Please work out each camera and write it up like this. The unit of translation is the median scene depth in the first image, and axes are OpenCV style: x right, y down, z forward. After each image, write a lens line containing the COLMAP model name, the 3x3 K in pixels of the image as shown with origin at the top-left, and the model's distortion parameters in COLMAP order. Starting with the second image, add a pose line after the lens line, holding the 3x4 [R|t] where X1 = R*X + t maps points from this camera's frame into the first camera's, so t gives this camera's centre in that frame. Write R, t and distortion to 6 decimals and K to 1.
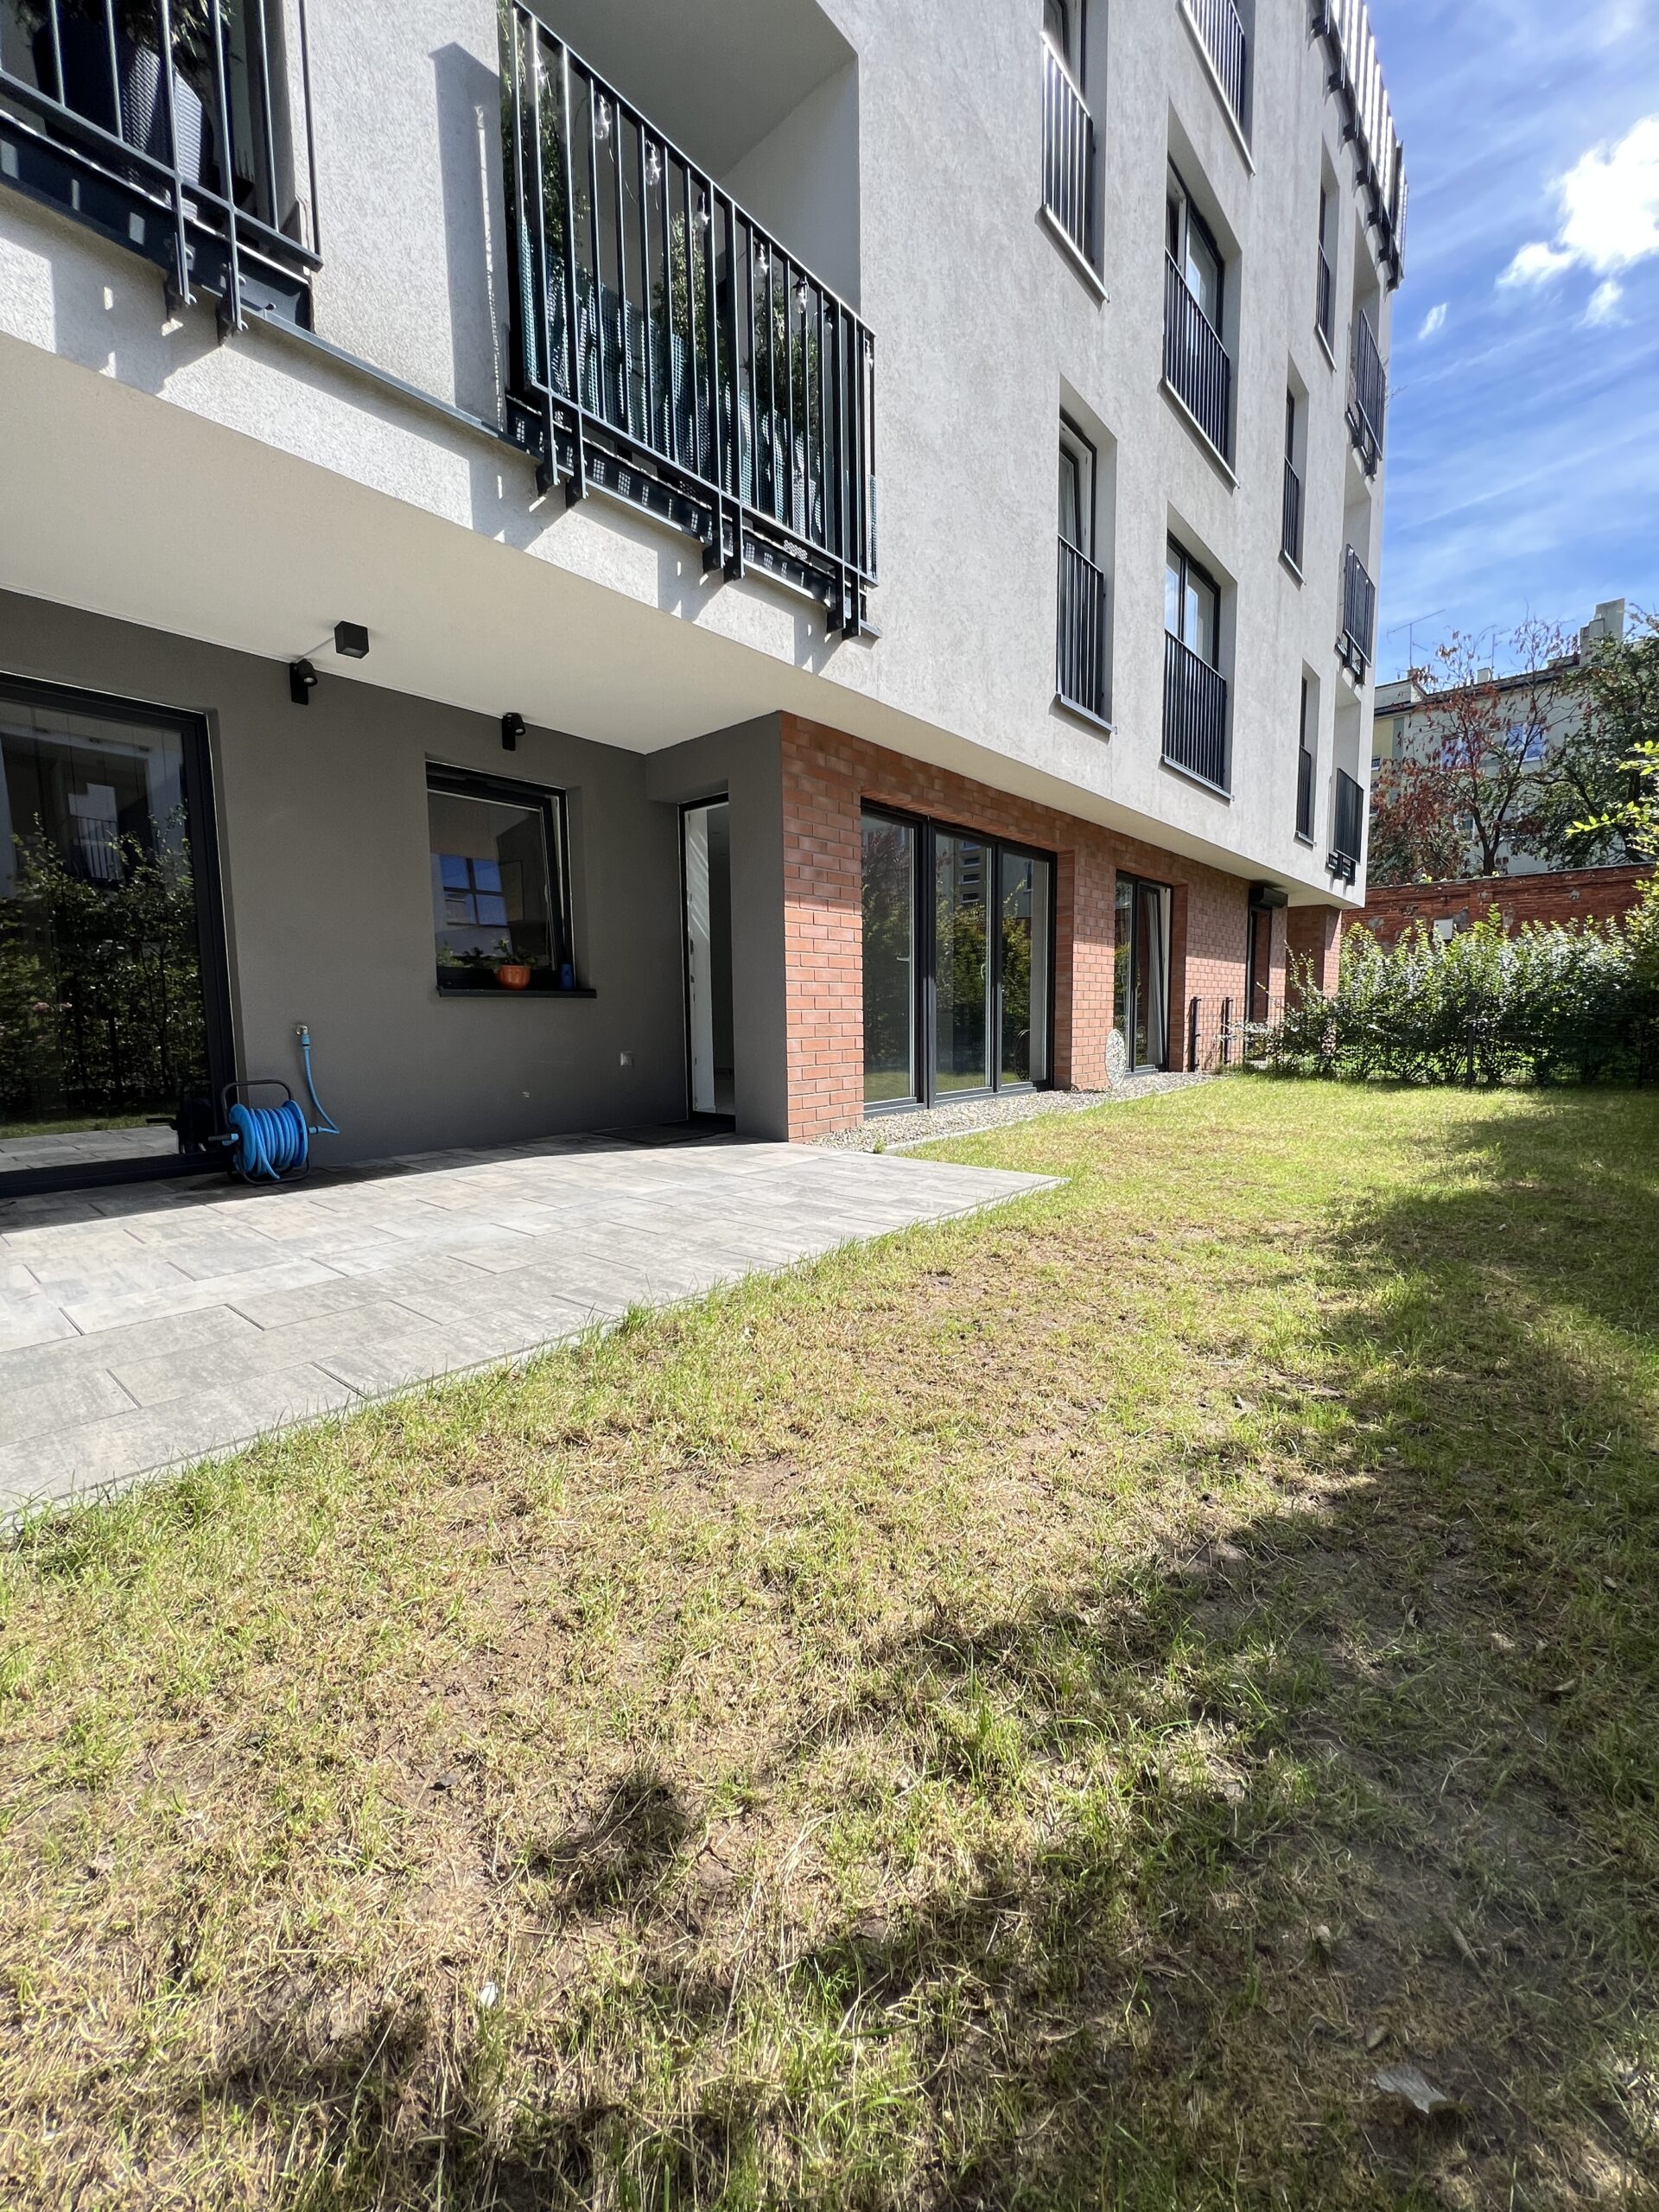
lens RADIAL K [[884.6, 0, 826.9], [0, 884.6, 1106.1], [0, 0, 1]] dist [-0.002431, 0.000551]
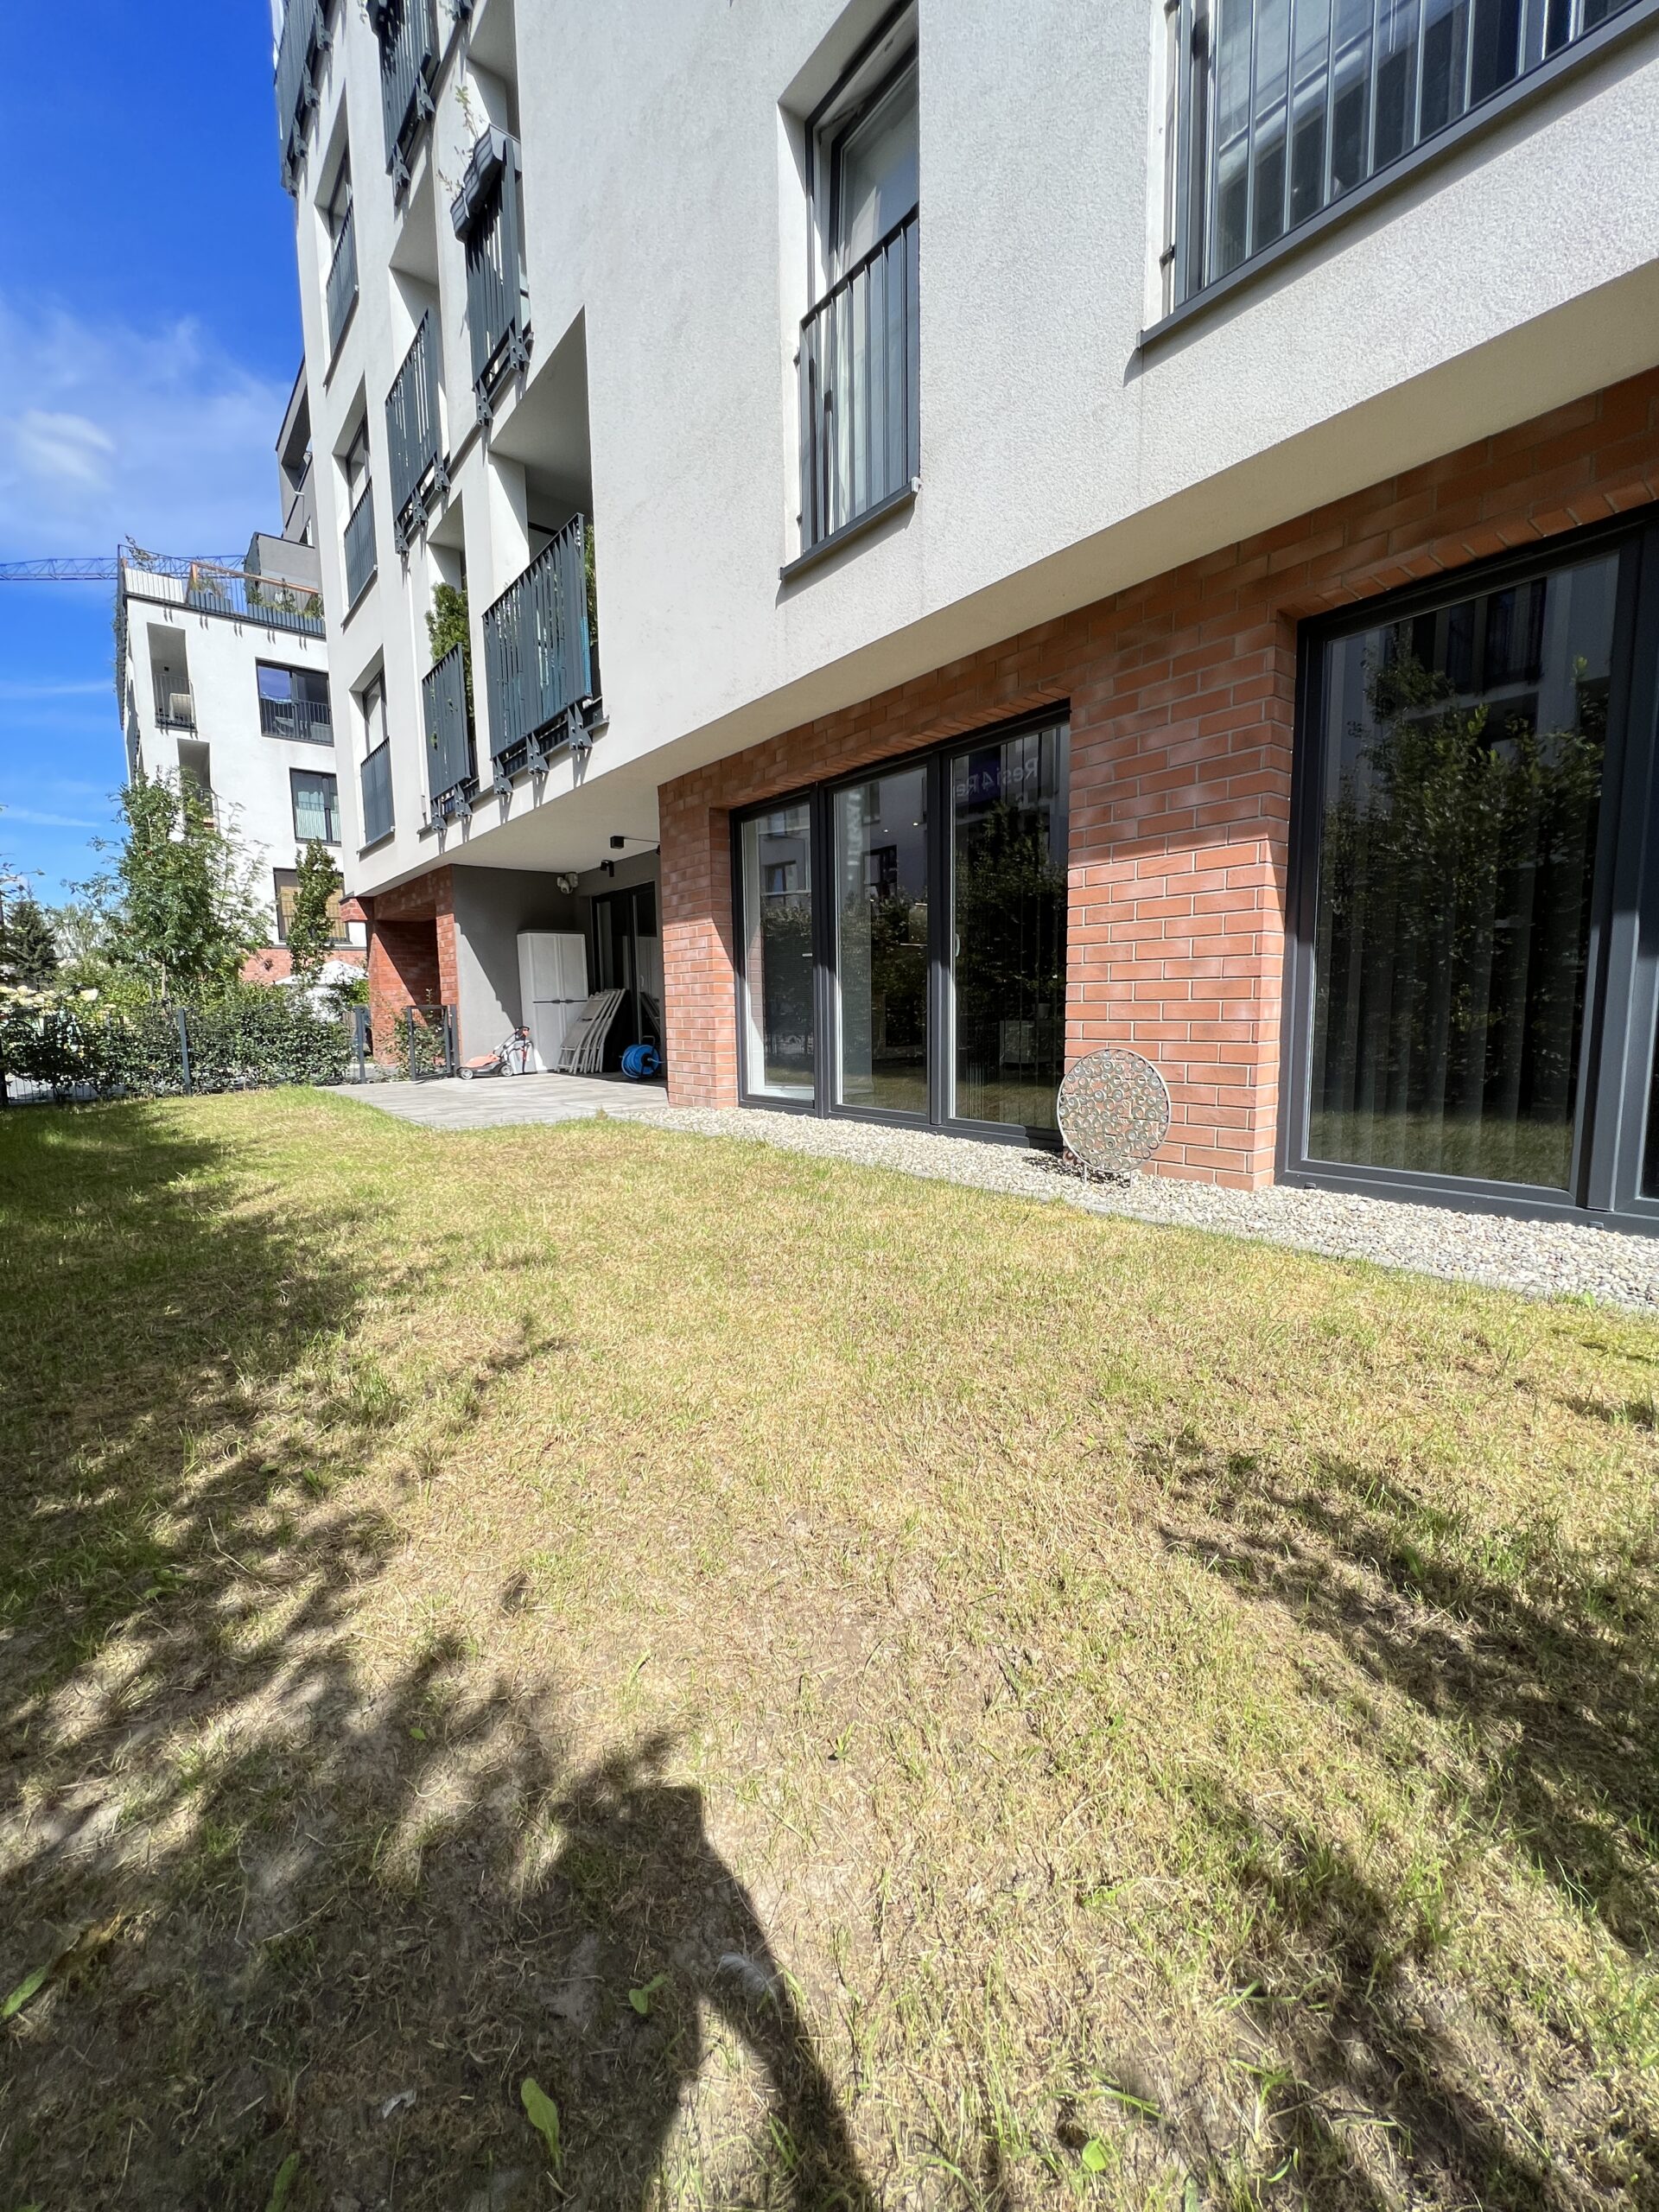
lens RADIAL K [[884.6, 0, 831.8], [0, 884.6, 1105.8], [0, 0, 1]] dist [-0.002431, 0.000551]
pose [[-0.176064, 0.122014, -0.976788, 1.001060], [-0.092434, 0.985855, 0.139808, -0.139126], [0.980029, 0.114904, -0.162296, 1.198101]]
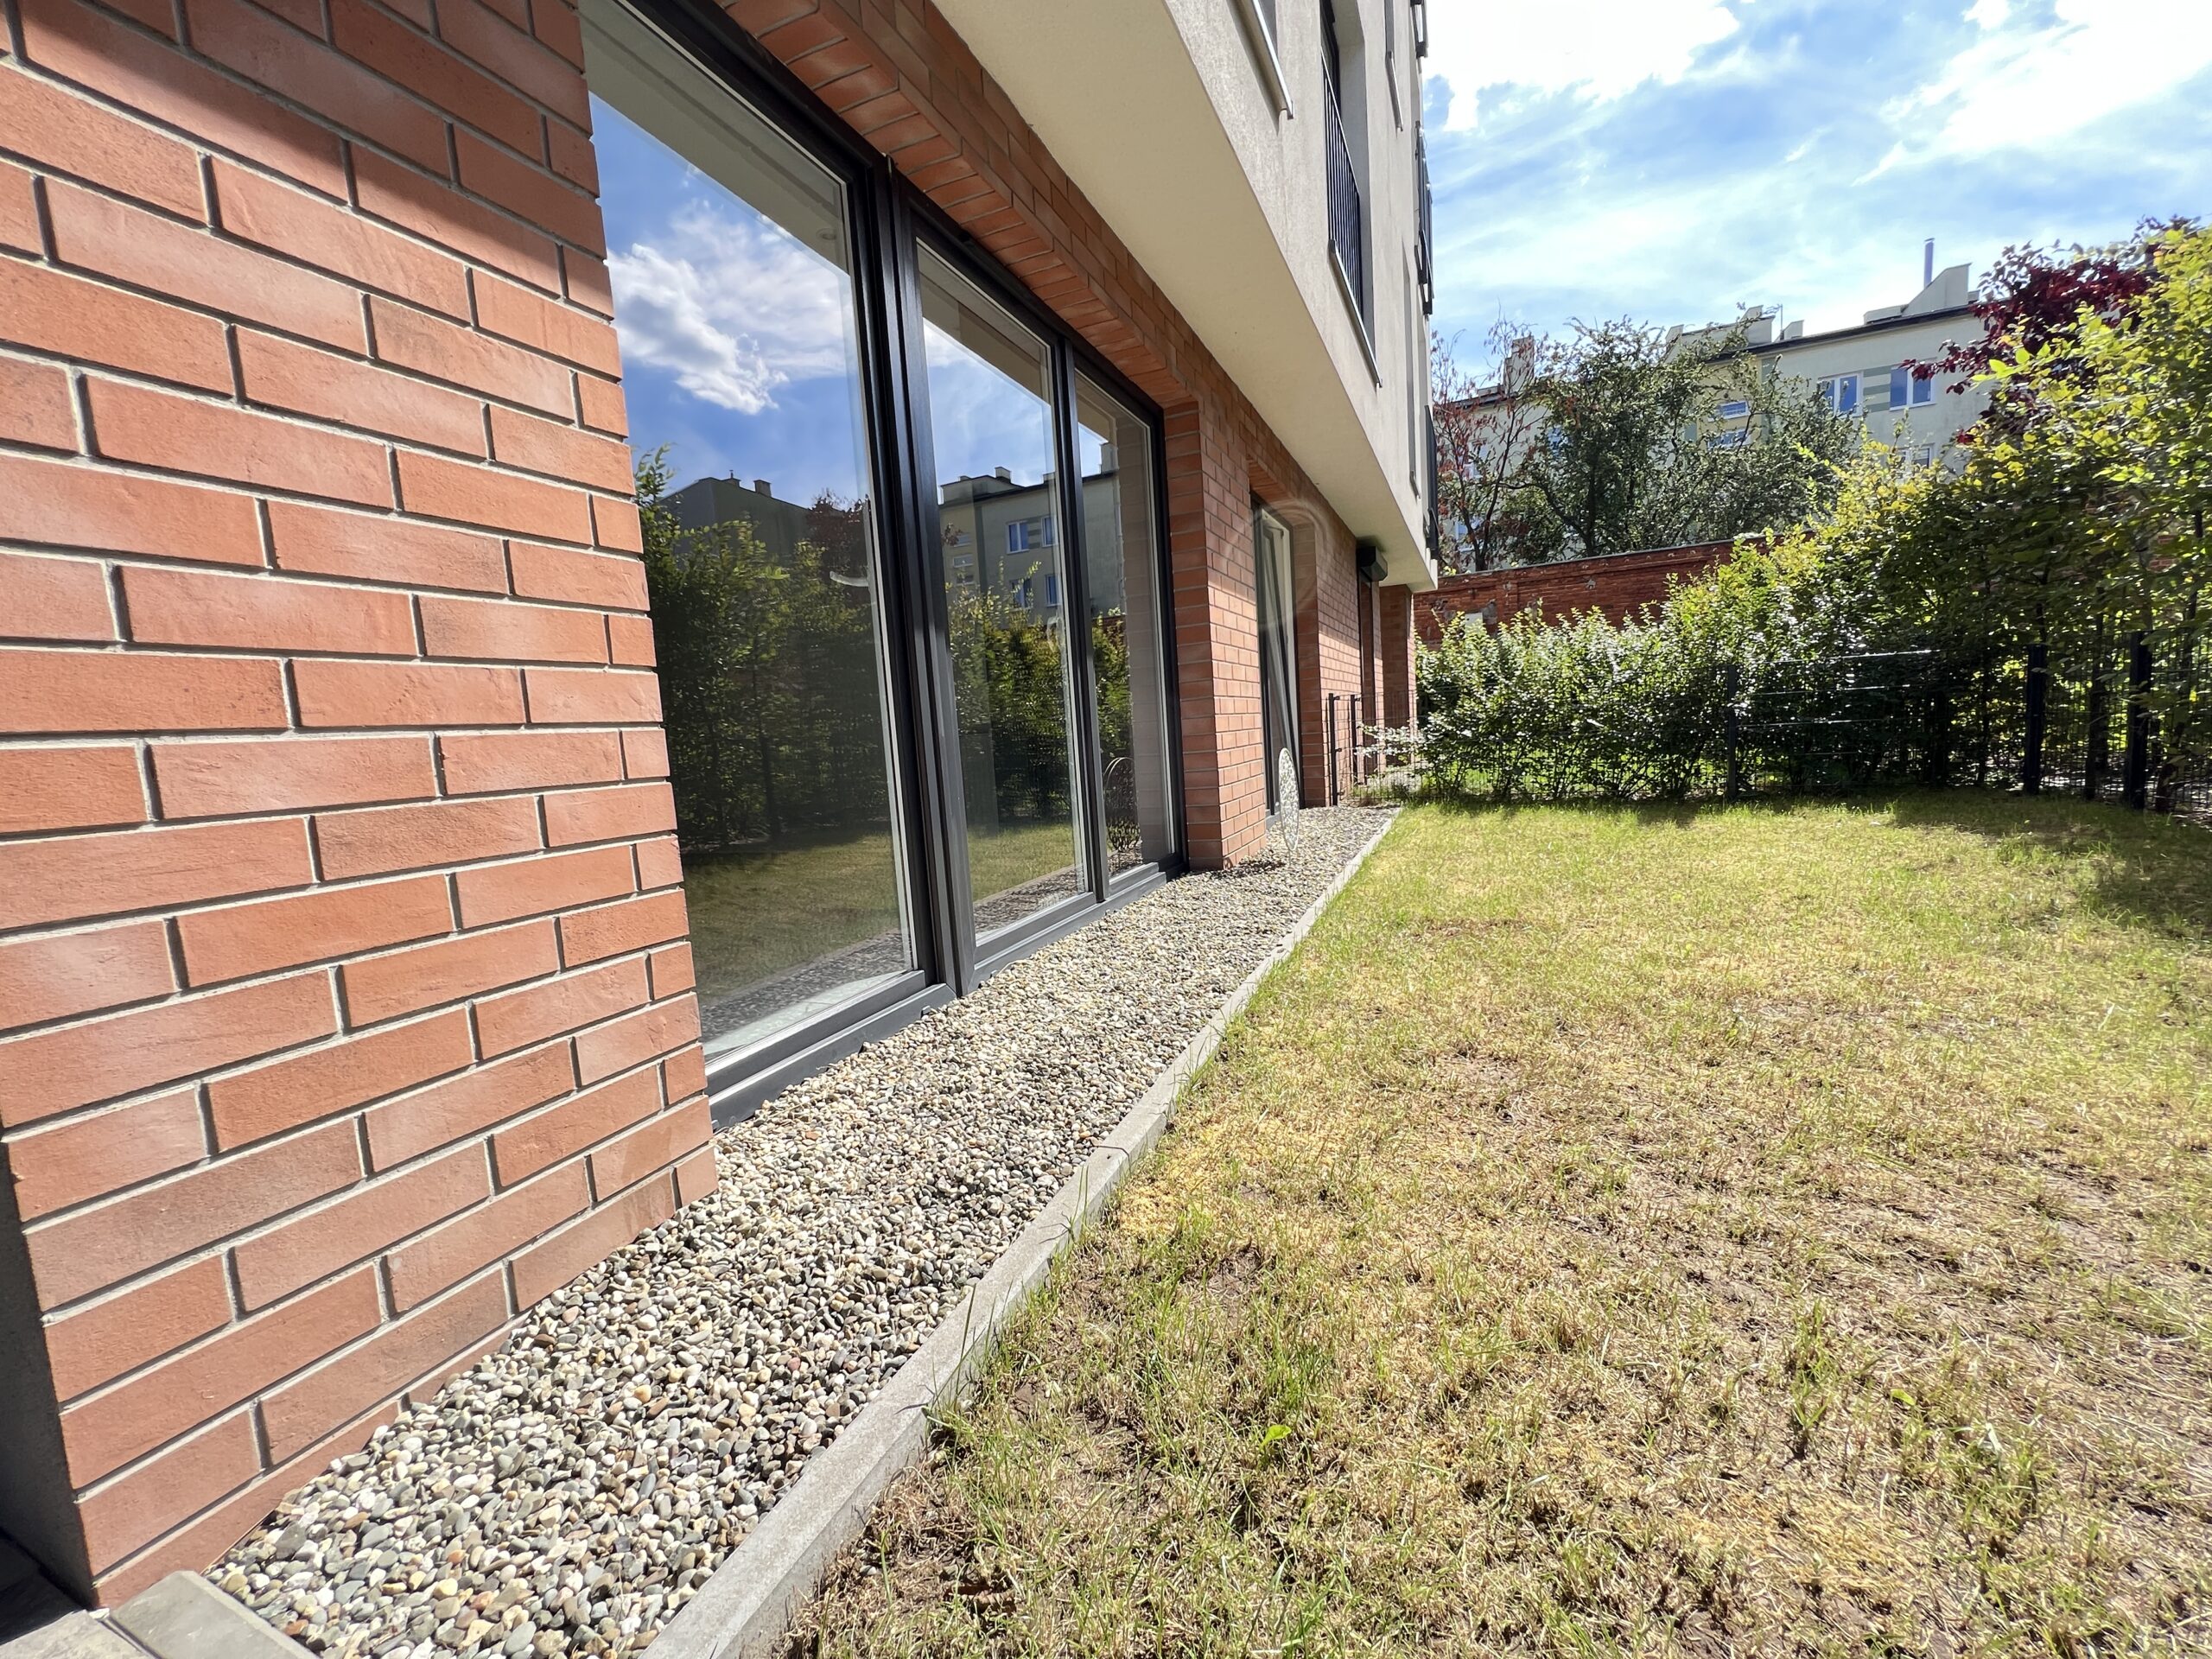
lens RADIAL K [[884.6, 0, 1107.4], [0, 884.6, 826.6], [0, 0, 1]] dist [-0.002431, 0.000551]
pose [[0.951398, -0.082158, 0.296804, 0.070717], [0.084632, 0.996402, 0.004529, -0.062495], [-0.296108, 0.020810, 0.954928, 0.634509]]
